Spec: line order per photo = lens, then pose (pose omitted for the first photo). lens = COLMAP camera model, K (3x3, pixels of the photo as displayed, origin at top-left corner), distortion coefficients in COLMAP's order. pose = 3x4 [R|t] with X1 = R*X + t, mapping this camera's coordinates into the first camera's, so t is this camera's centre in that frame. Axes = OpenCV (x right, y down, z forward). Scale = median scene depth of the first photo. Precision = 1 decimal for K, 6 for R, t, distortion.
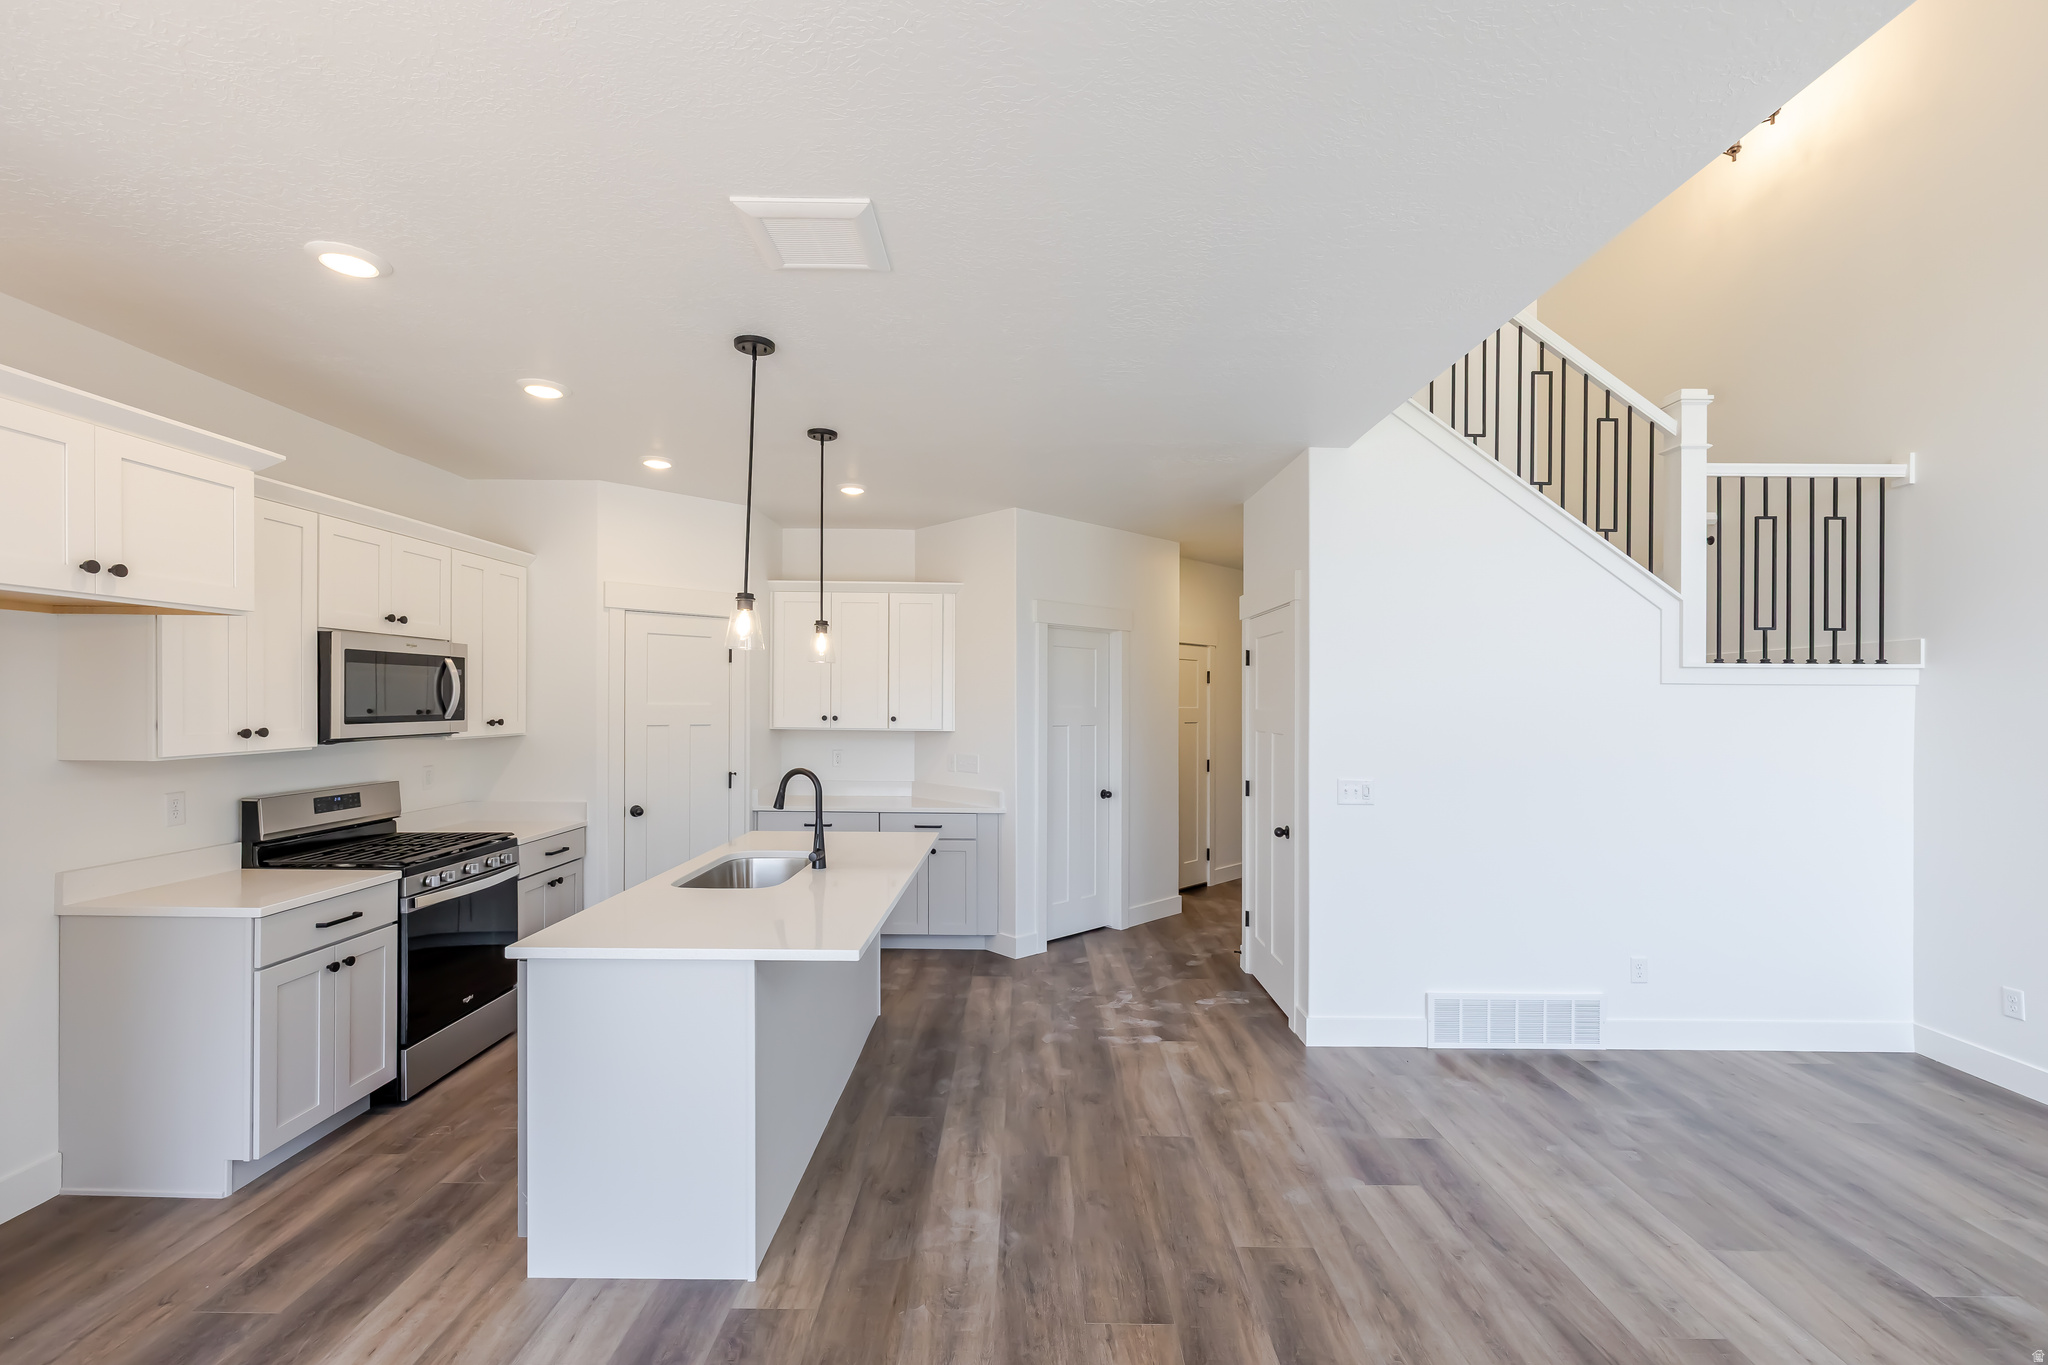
lens RADIAL K [[872.1, 0, 1017.0], [0, 872.1, 696.4], [0, 0, 1]] dist [0.000116, -0.000005]
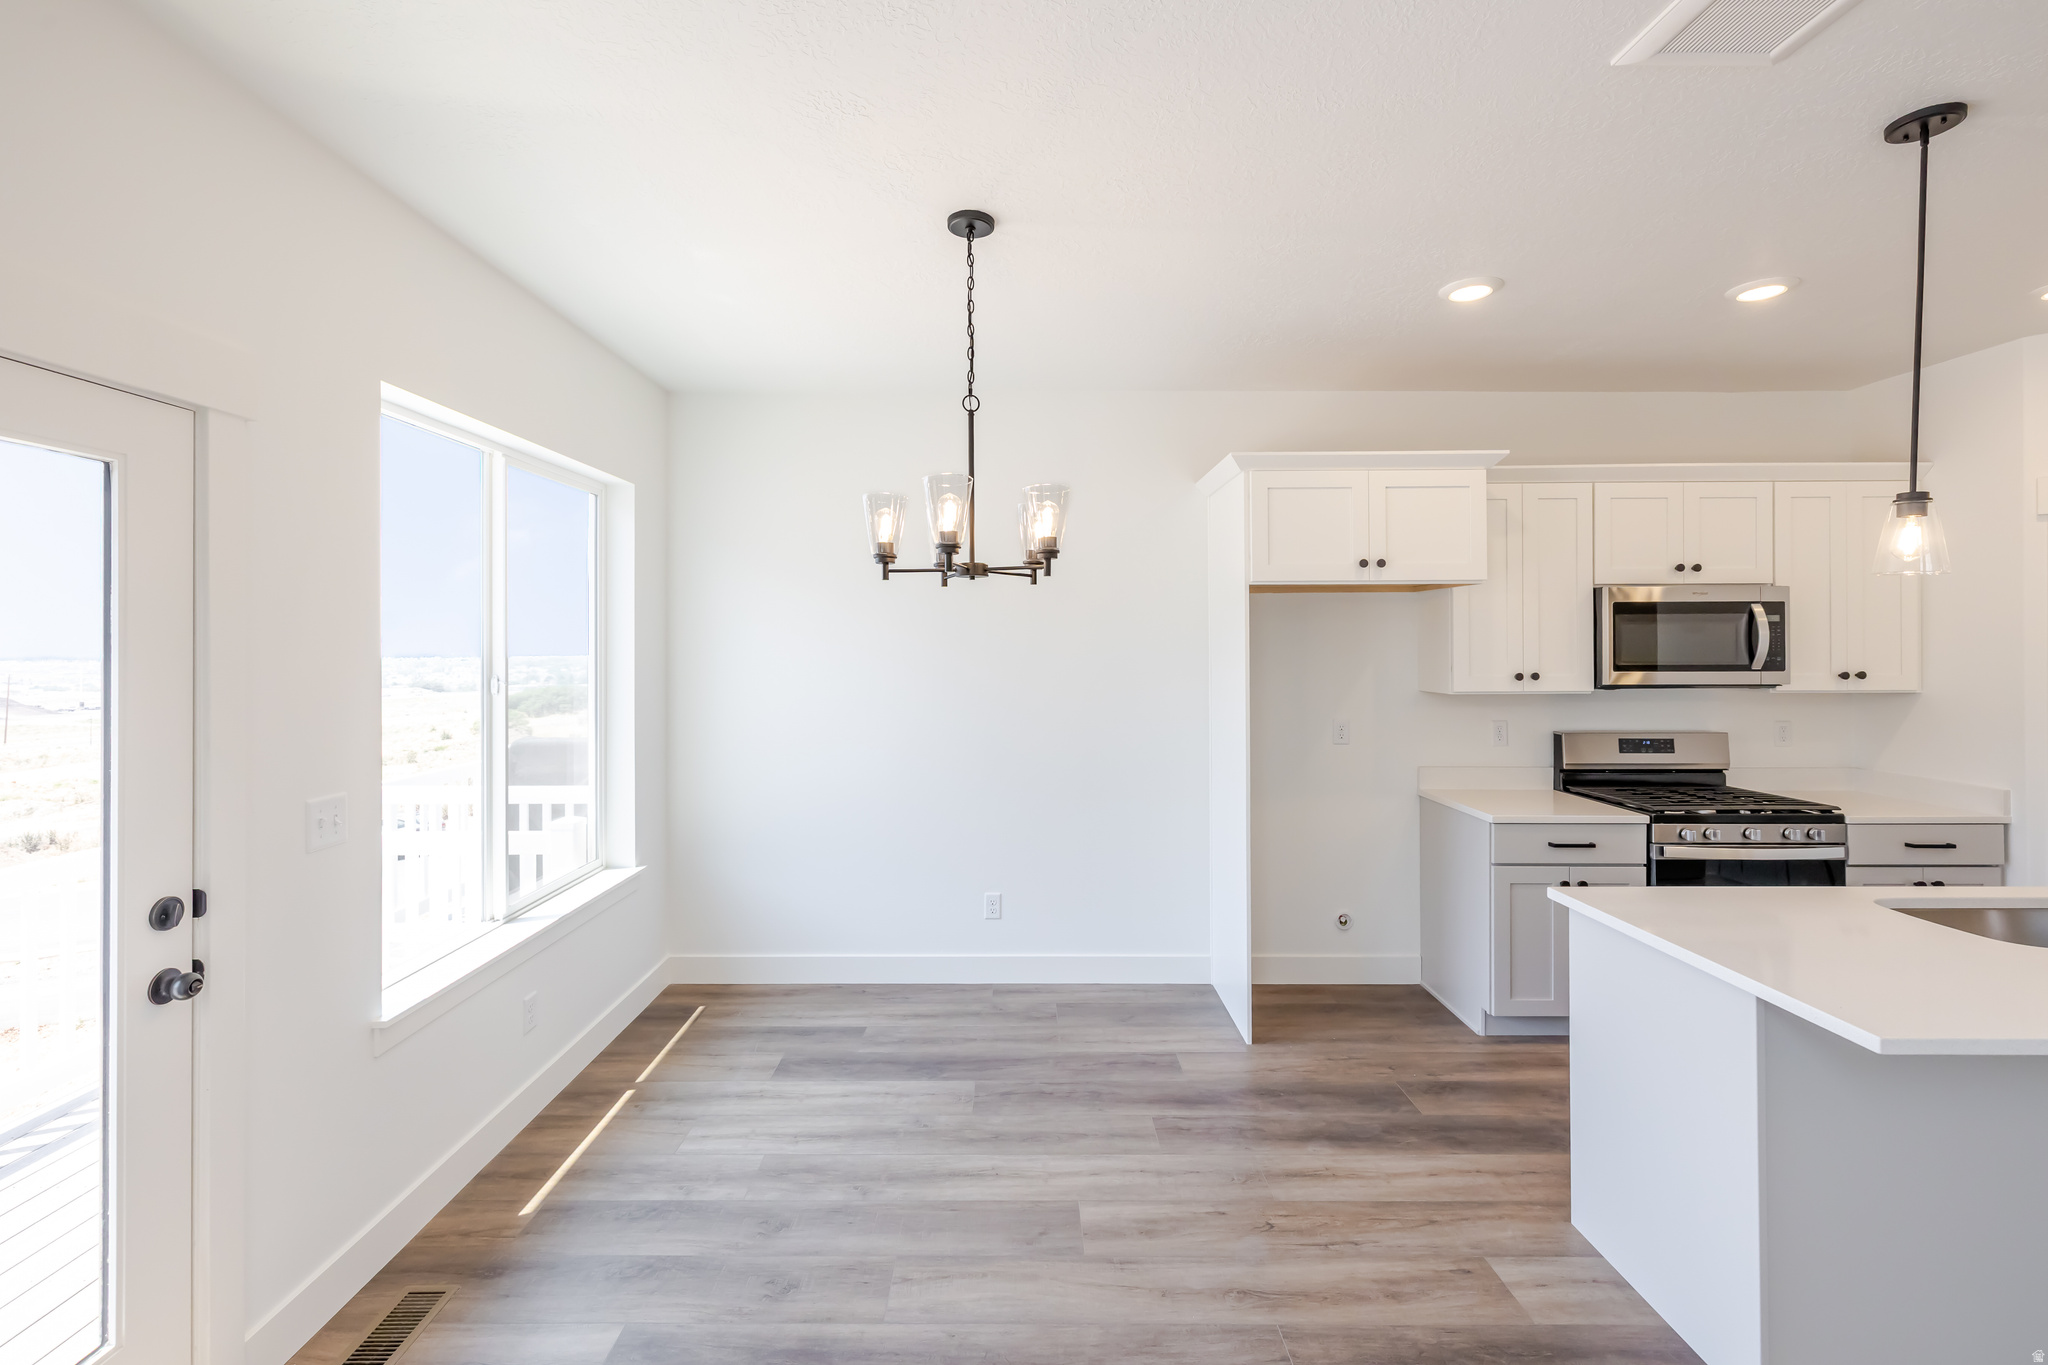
lens RADIAL K [[884.9, 0, 1018.1], [0, 884.9, 640.7], [0, 0, 1]] dist [0.003679, -0.000391]
pose [[0.007262, -0.010970, -0.999913, 0.330025], [0.006785, 0.999917, -0.010920, 0.000340], [0.999951, -0.006705, 0.007336, 0.252815]]
